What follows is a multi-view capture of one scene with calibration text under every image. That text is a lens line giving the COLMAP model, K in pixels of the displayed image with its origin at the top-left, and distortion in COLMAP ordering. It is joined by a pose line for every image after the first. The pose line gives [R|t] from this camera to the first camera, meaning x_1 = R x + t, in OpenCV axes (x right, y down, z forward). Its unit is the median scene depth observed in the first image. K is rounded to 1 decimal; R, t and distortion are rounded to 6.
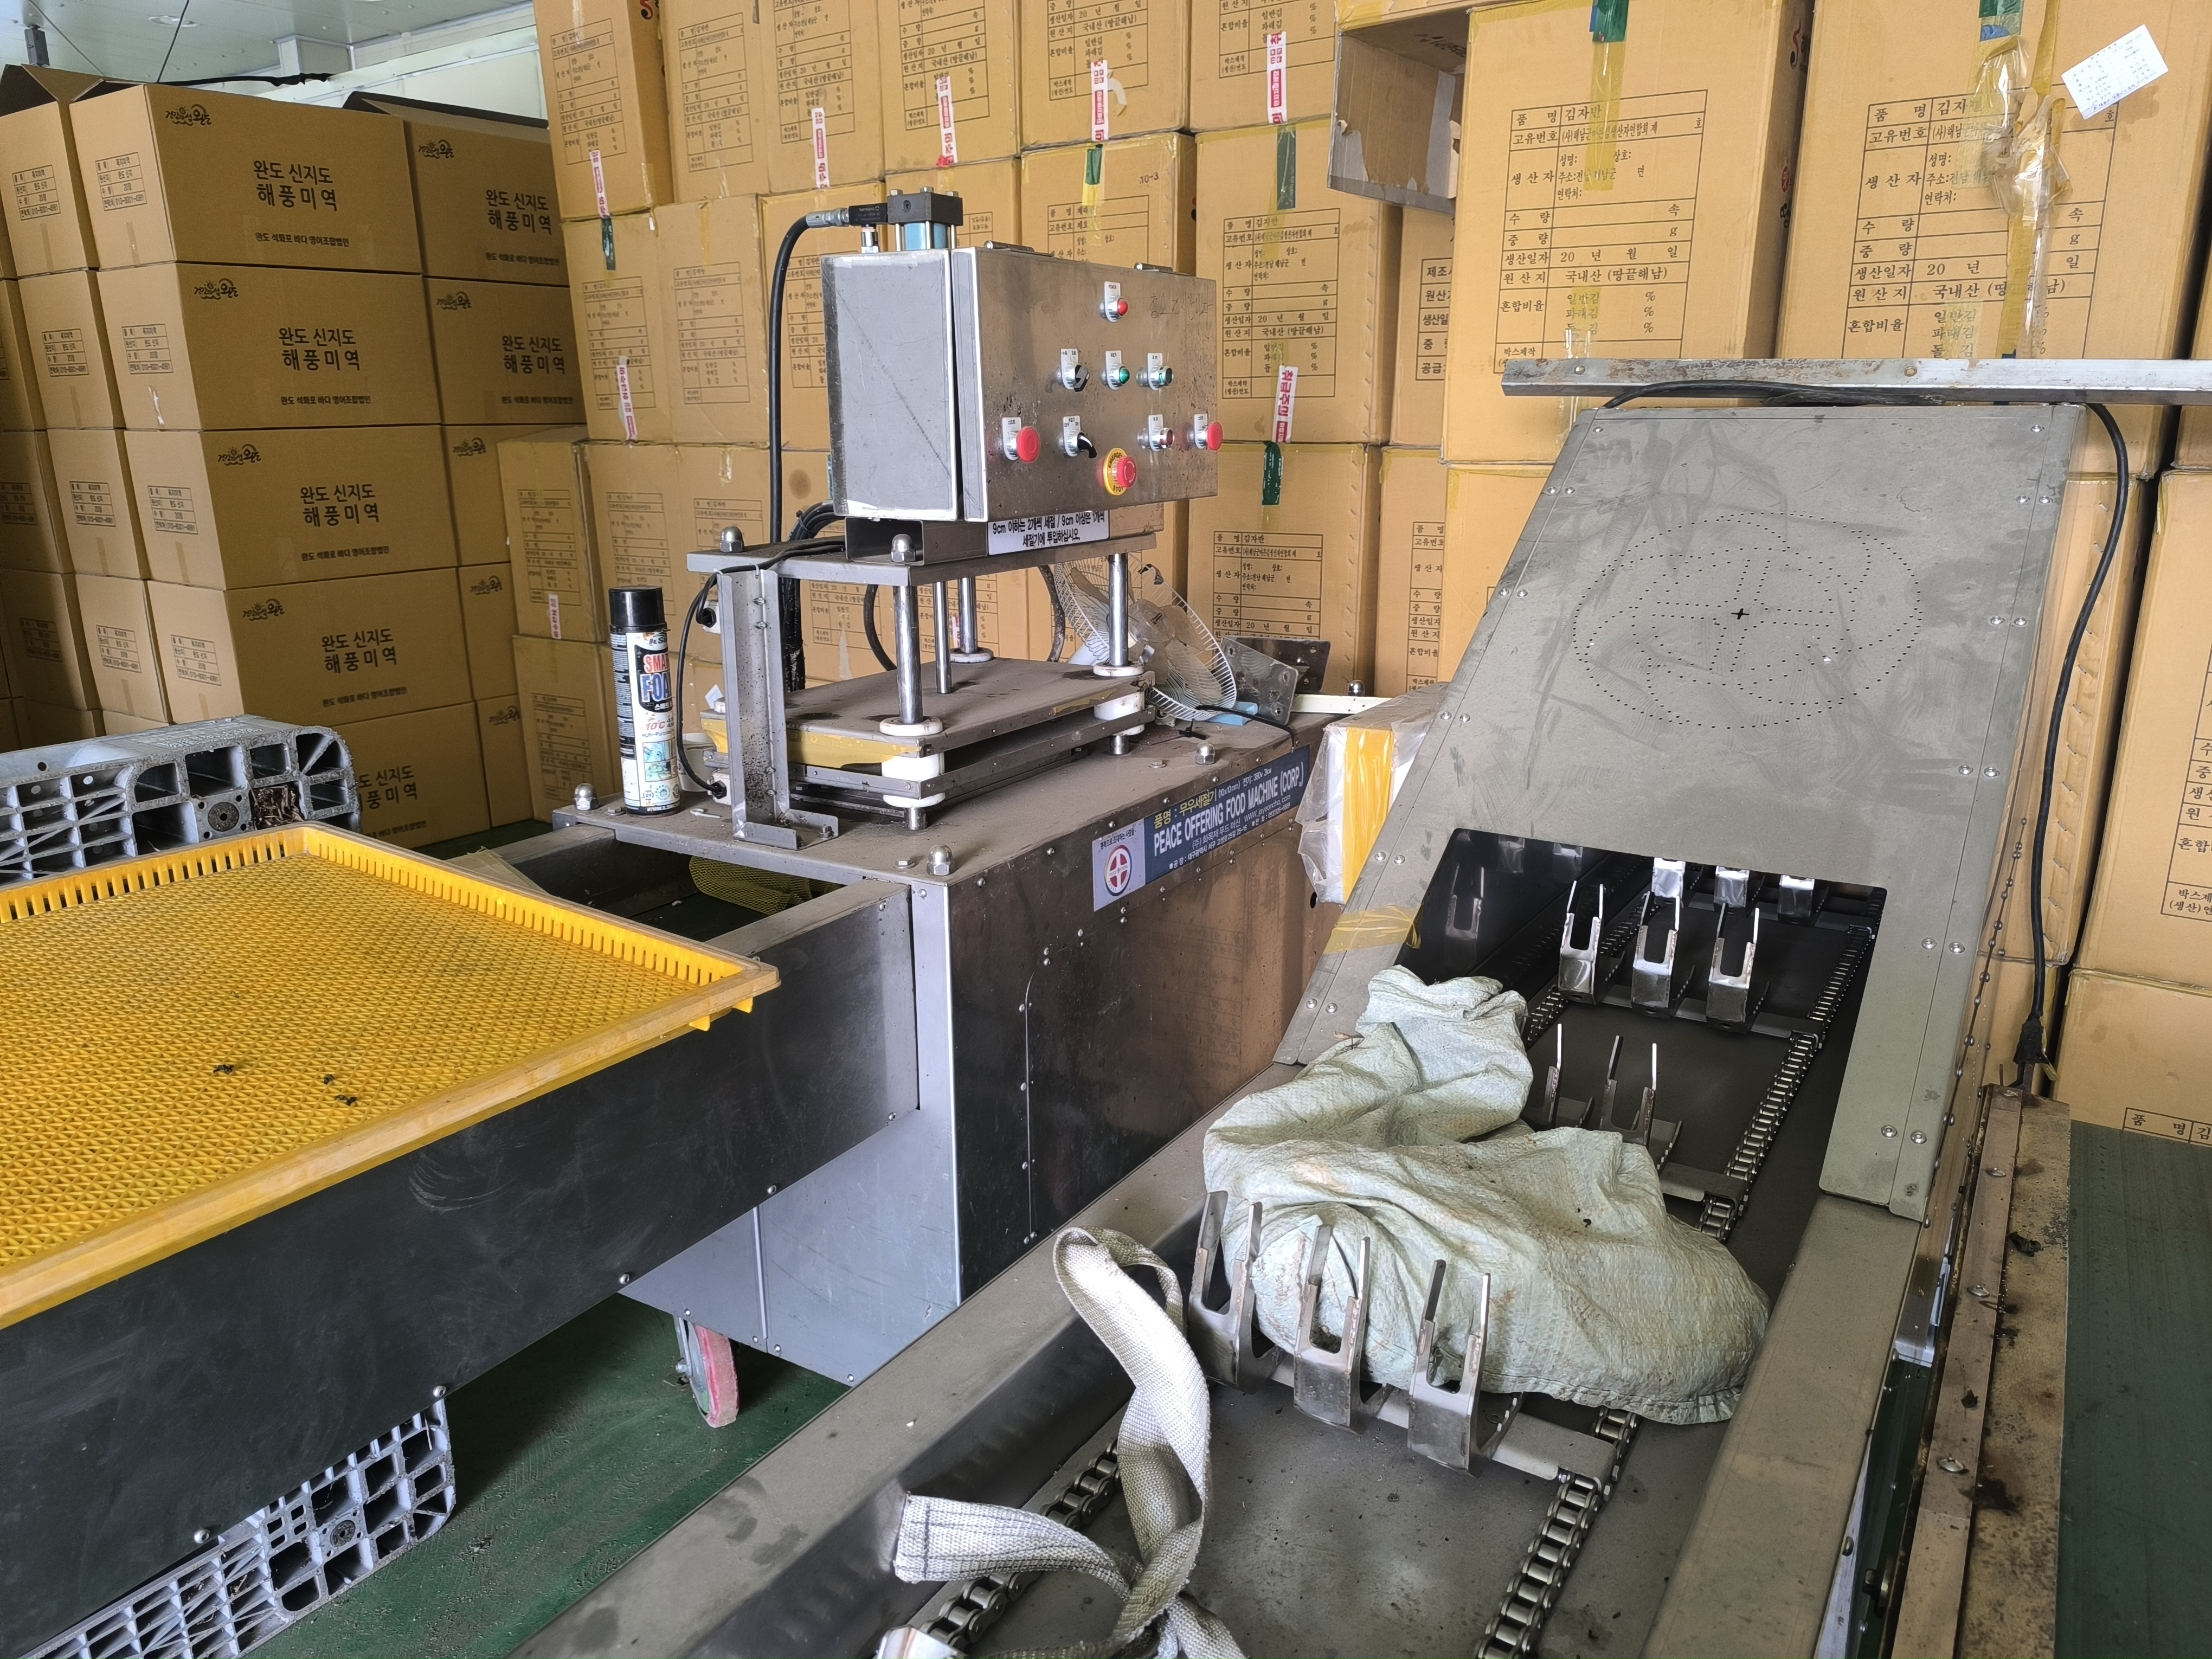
lens RADIAL K [[1523.7, 0, 1106.0], [0, 1523.7, 829.5], [0, 0, 1]] dist [0.047975, -0.048767]
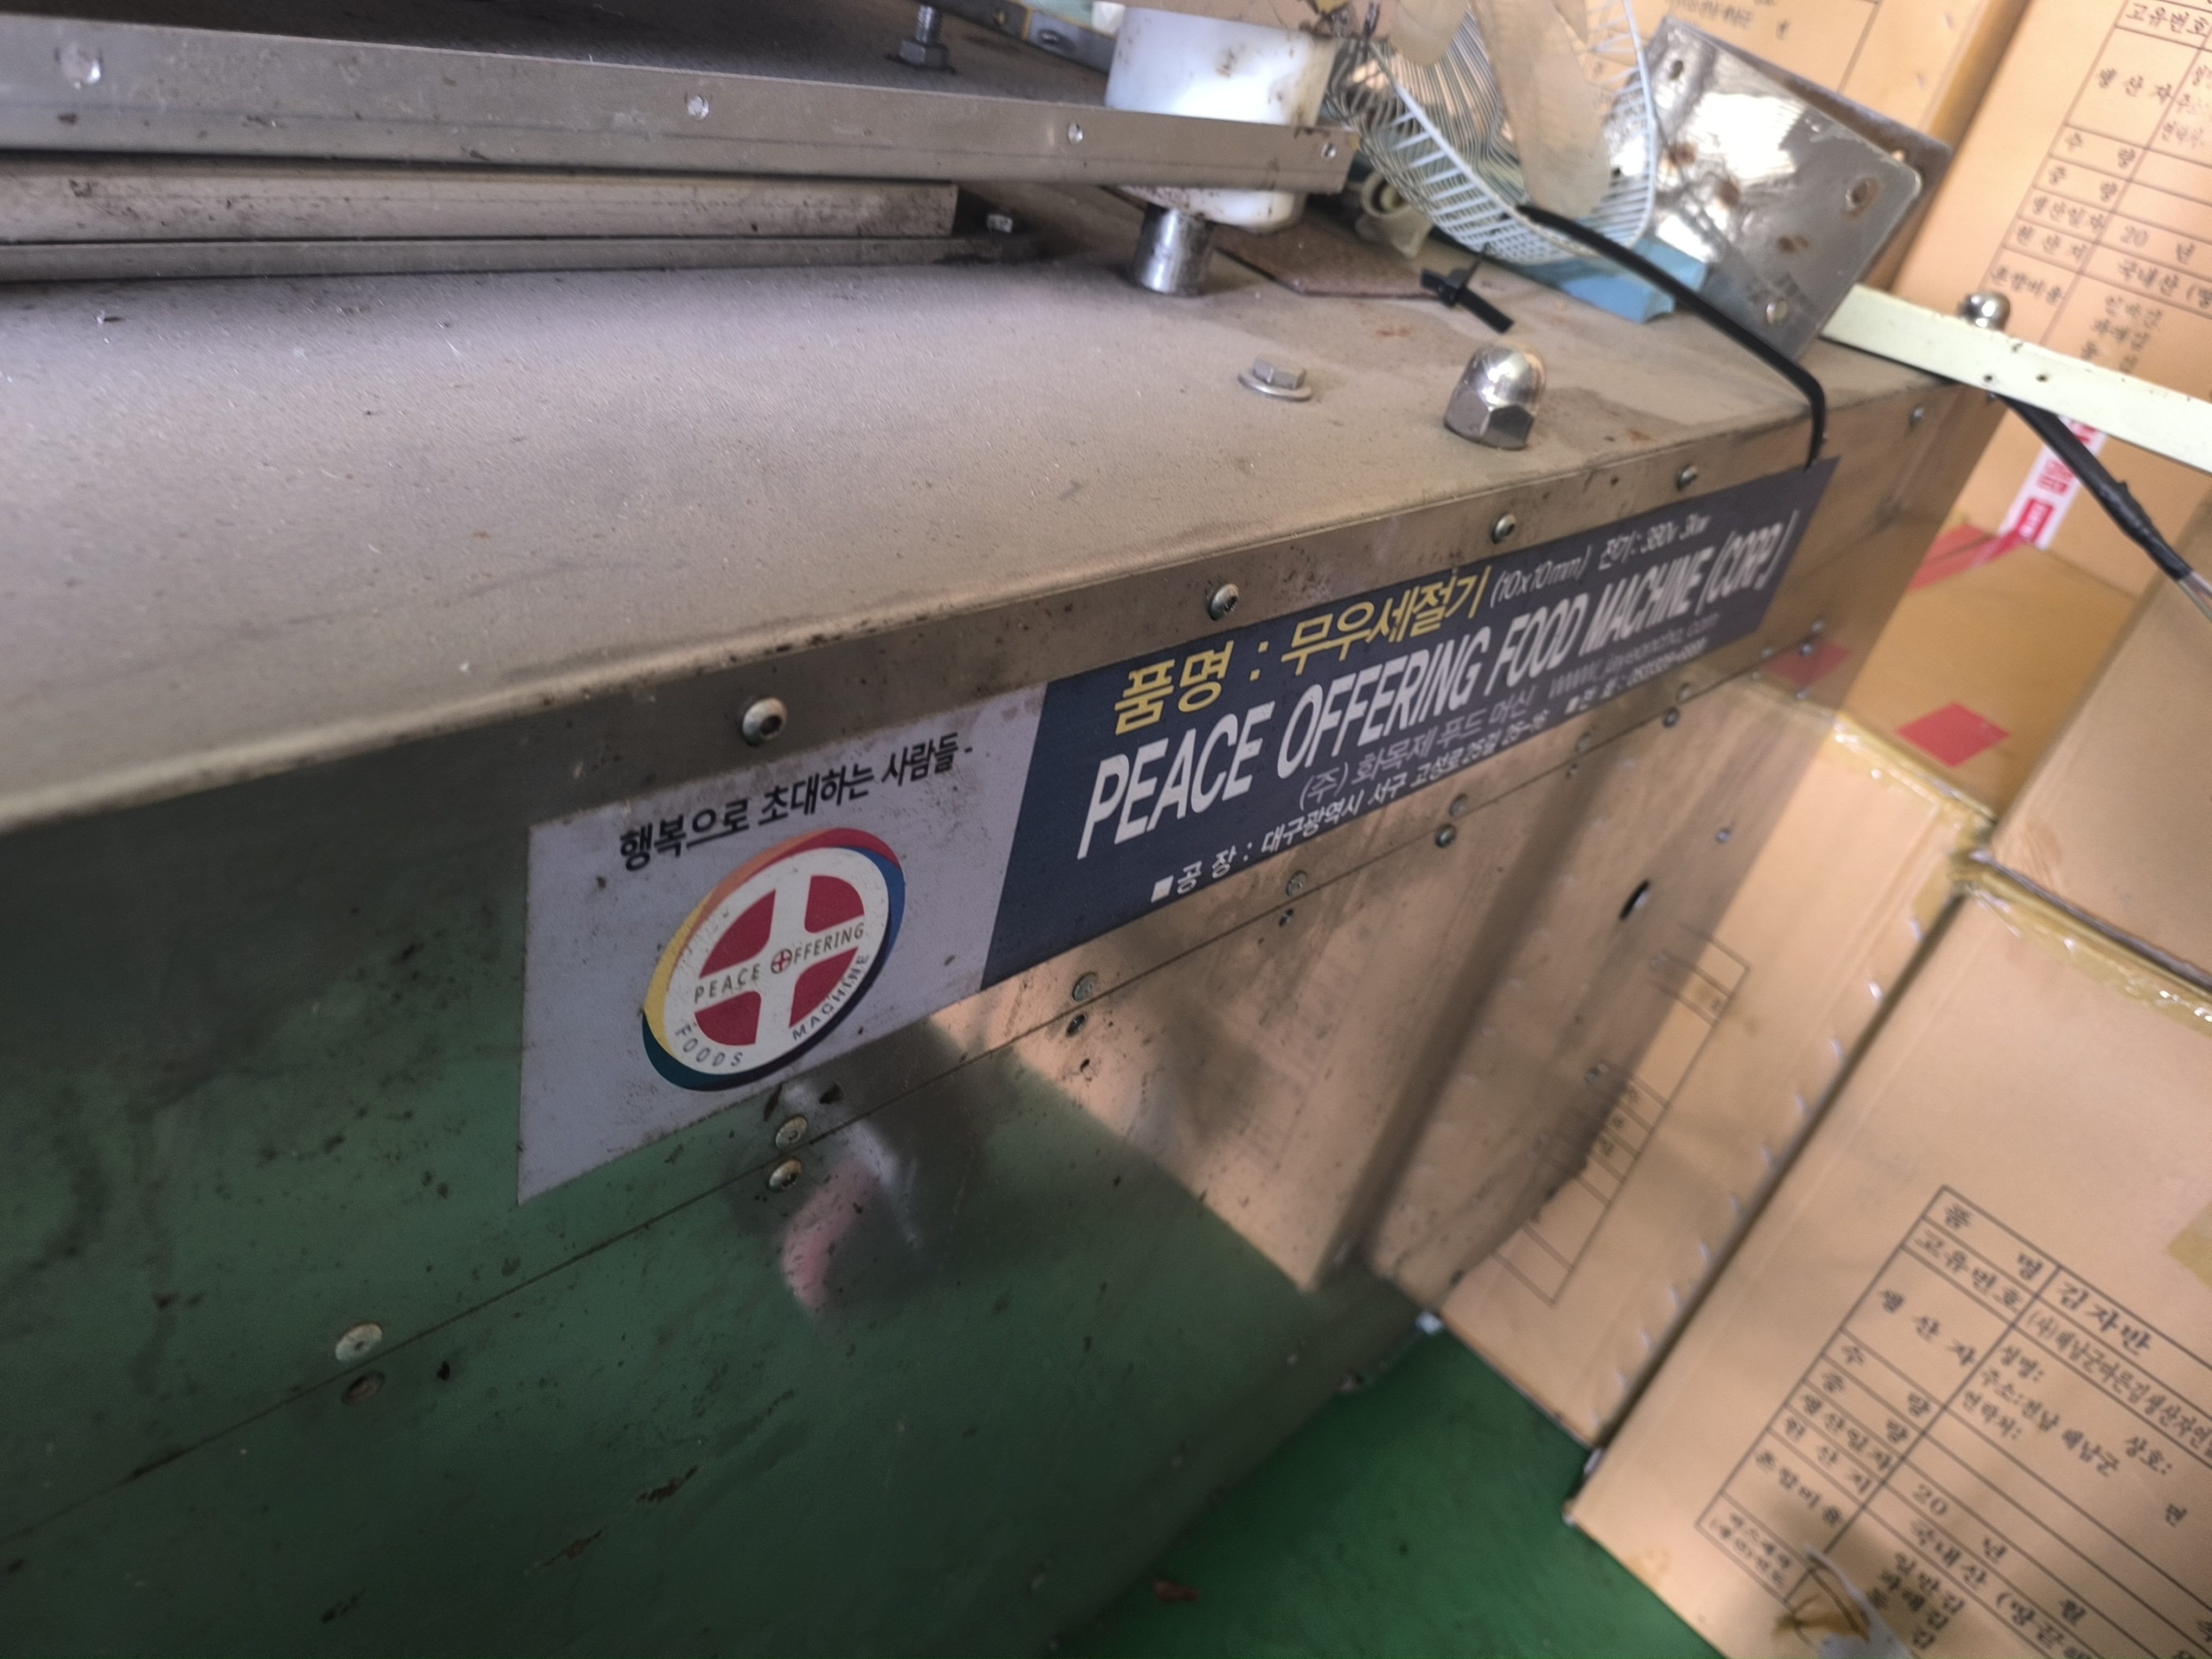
lens RADIAL K [[1523.7, 0, 1106.0], [0, 1523.7, 829.5], [0, 0, 1]] dist [0.047975, -0.048767]
pose [[0.948063, 0.313985, -0.050896, 0.041384], [-0.285764, 0.911033, 0.297250, -0.042039], [0.139700, -0.267267, 0.953442, 0.756909]]
